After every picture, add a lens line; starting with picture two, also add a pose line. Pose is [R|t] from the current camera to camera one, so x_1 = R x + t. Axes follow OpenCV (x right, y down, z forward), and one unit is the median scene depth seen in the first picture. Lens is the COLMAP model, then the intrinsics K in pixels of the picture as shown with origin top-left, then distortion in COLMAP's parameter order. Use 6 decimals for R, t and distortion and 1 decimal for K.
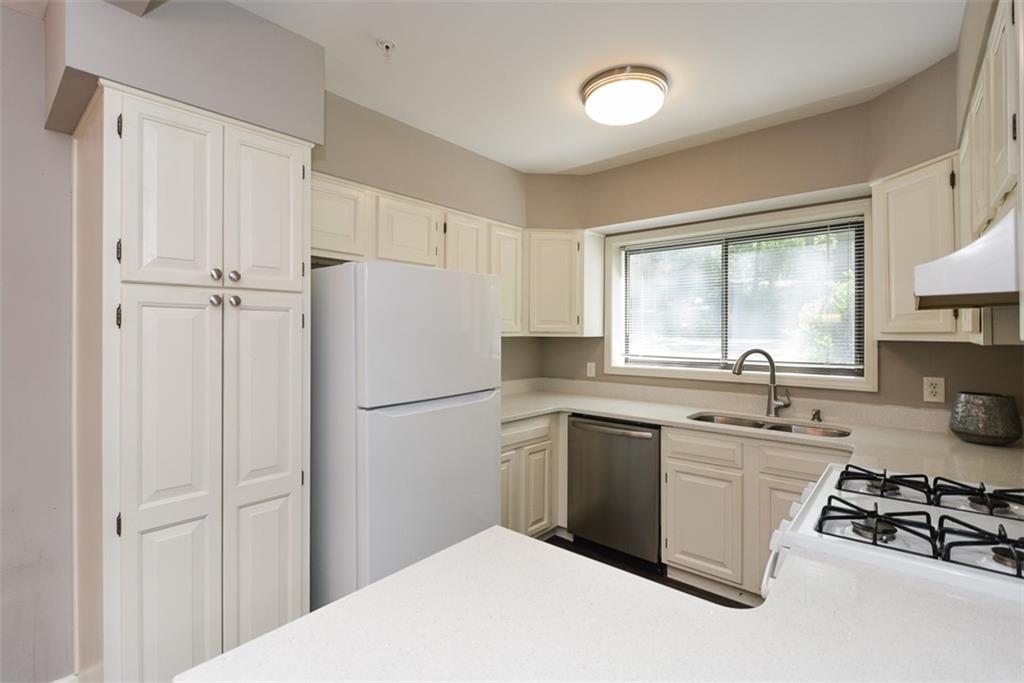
lens RADIAL K [[458.4, 0, 509.3], [0, 458.4, 332.7], [0, 0, 1]] dist [0.002773, -0.001560]
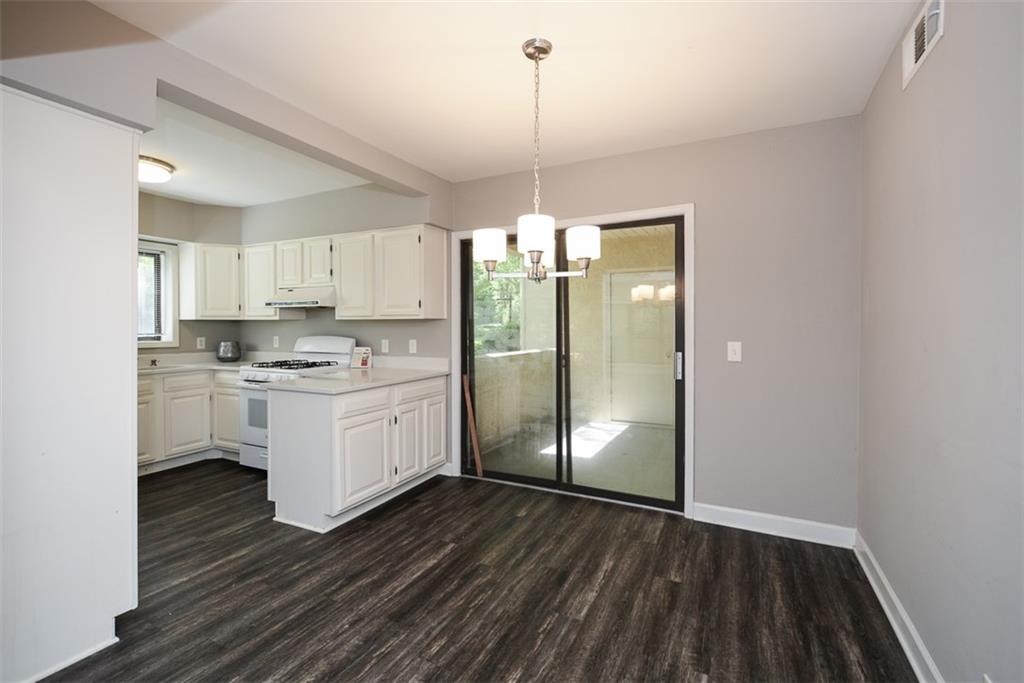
lens RADIAL K [[458.4, 0, 520.0], [0, 458.4, 328.9], [0, 0, 1]] dist [0.002773, -0.001560]
pose [[-0.251313, -0.009978, 0.967854, -1.314332], [-0.002134, 0.999950, 0.009755, 0.029371], [-0.967903, 0.000386, -0.251322, 0.083187]]
